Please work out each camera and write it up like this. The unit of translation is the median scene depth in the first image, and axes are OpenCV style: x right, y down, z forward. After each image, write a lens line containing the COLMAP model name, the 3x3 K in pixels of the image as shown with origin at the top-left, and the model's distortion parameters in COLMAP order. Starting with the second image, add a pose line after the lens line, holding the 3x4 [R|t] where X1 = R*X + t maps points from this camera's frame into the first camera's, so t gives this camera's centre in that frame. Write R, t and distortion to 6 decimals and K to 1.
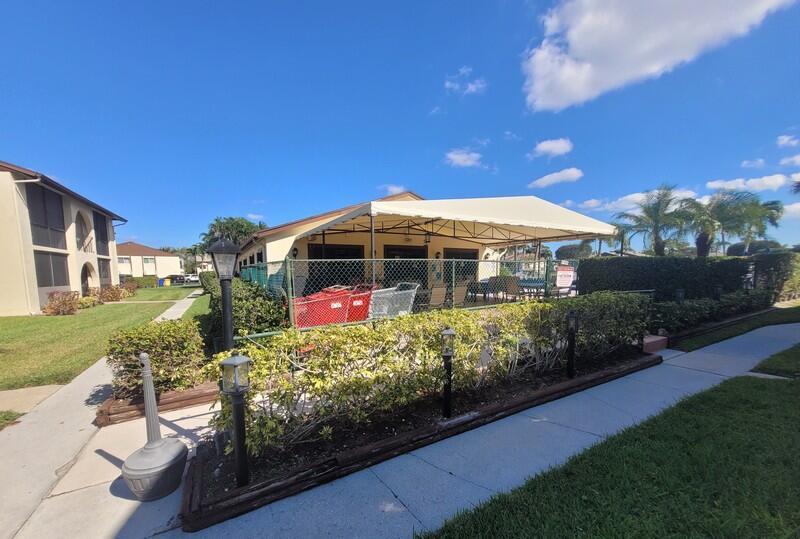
lens RADIAL K [[310.9, 0, 395.8], [0, 310.9, 299.3], [0, 0, 1]] dist [0.000412, 0.000182]
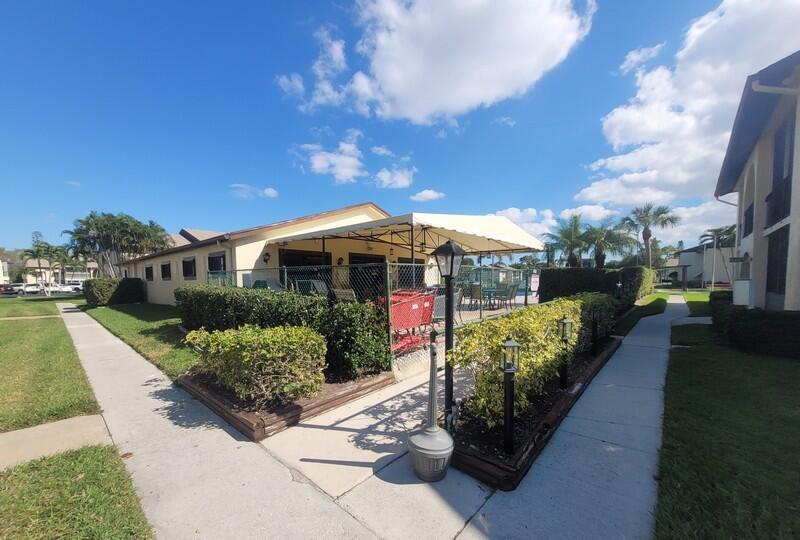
lens RADIAL K [[310.9, 0, 395.8], [0, 310.9, 299.8], [0, 0, 1]] dist [0.000412, 0.000182]
pose [[0.950056, -0.016607, 0.311637, -0.274005], [0.025591, 0.999366, -0.024761, 0.009104], [-0.311028, 0.031499, 0.949879, -0.001083]]
